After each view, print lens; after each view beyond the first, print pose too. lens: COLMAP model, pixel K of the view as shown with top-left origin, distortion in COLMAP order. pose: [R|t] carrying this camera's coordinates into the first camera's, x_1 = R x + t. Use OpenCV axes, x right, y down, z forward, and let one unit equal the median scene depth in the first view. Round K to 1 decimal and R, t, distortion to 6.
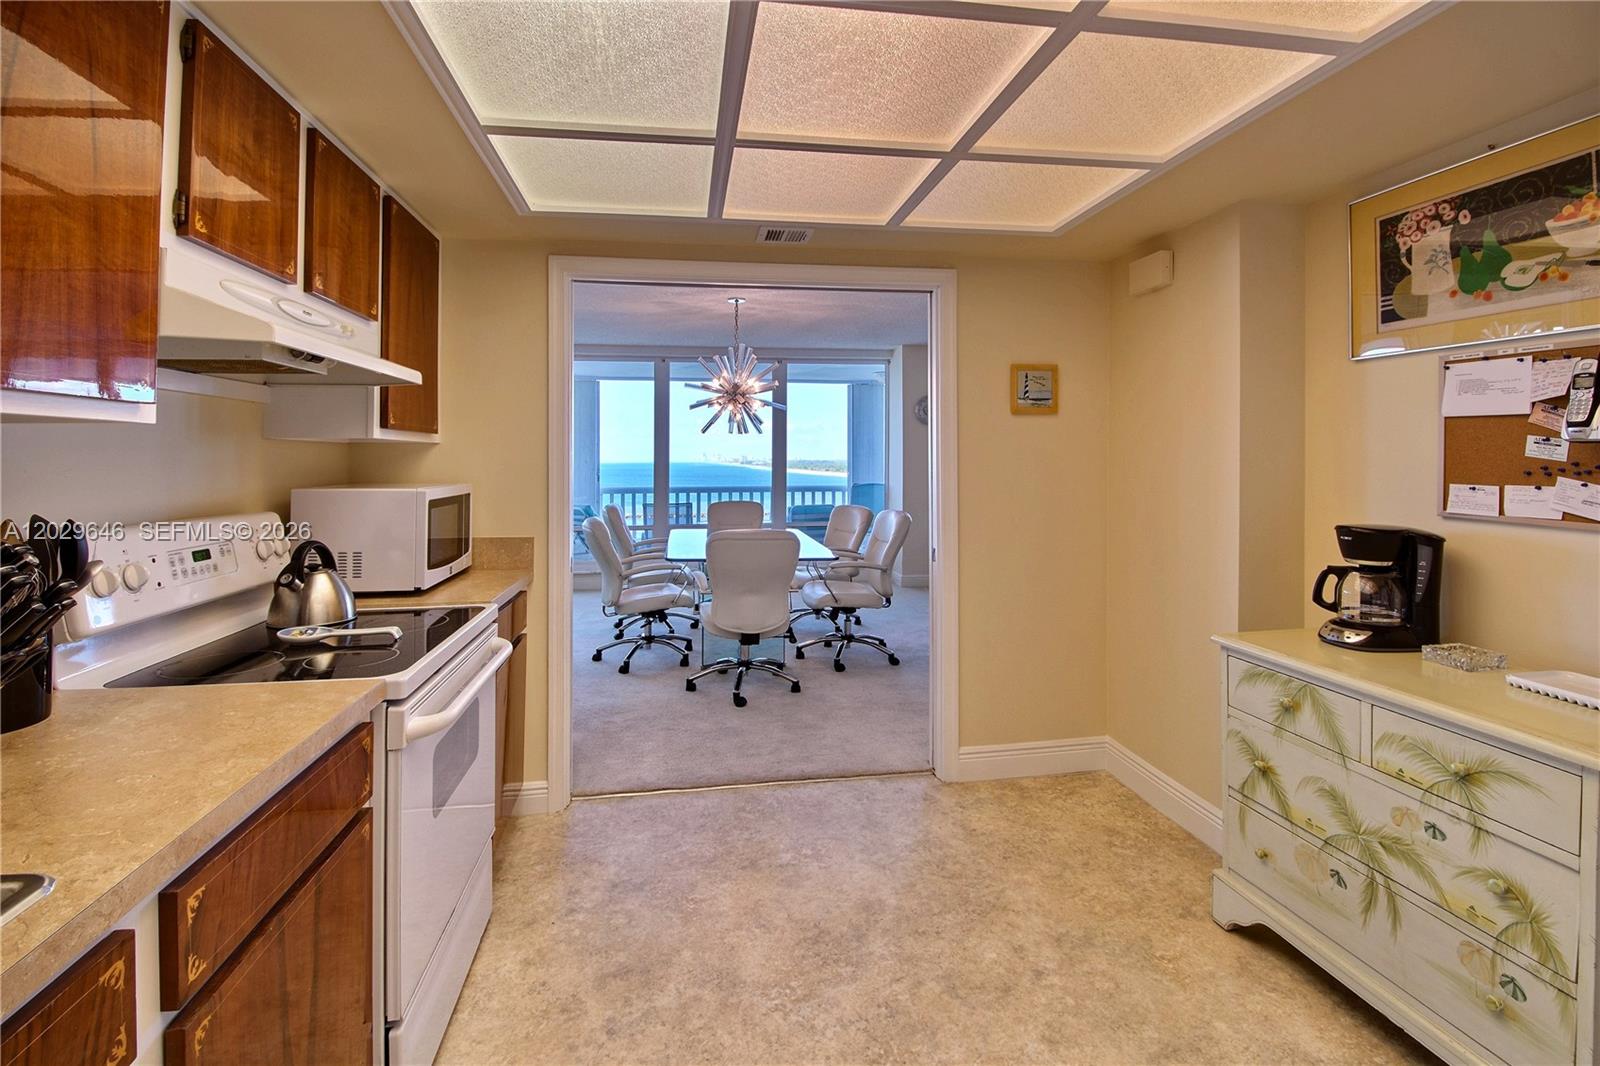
lens RADIAL K [[733.0, 0, 793.5], [0, 733.0, 472.6], [0, 0, 1]] dist [0.000370, 0.000041]
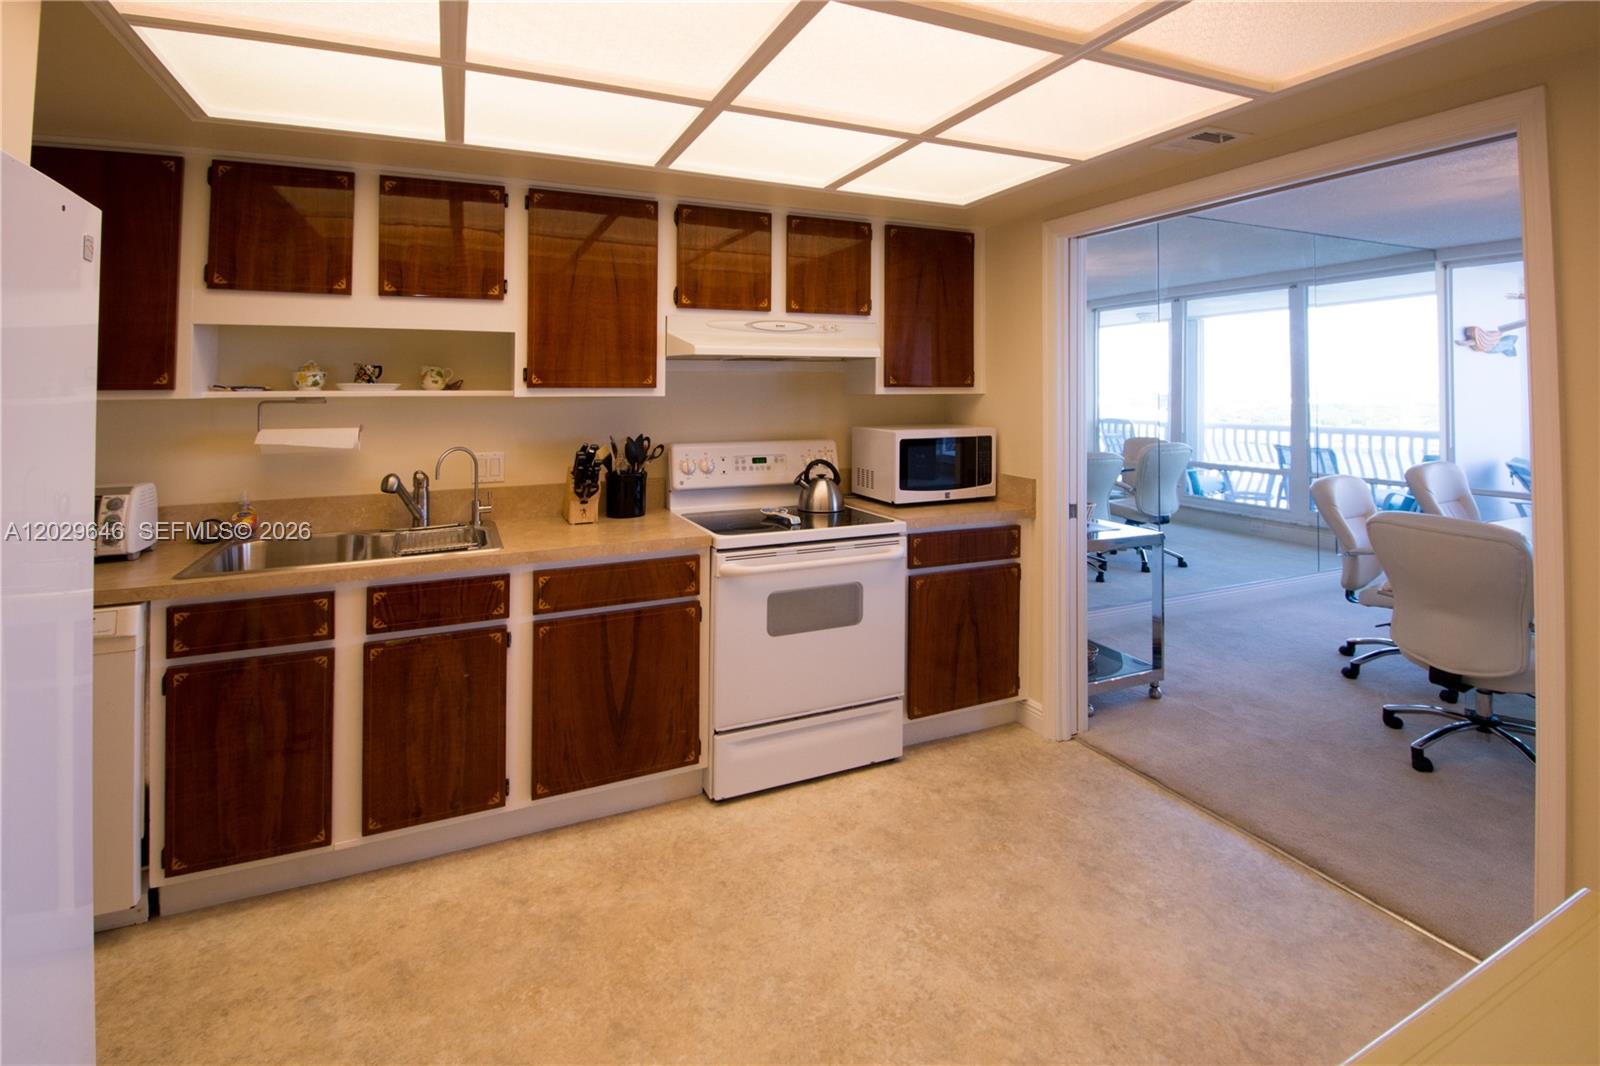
lens RADIAL K [[759.4, 0, 793.2], [0, 759.4, 384.8], [0, 0, 1]] dist [-0.001684, -0.000552]
pose [[0.264428, -0.011839, -0.964333, 0.908400], [-0.014828, 0.999757, -0.016340, -0.041312], [0.964291, 0.018620, 0.264188, 0.478716]]
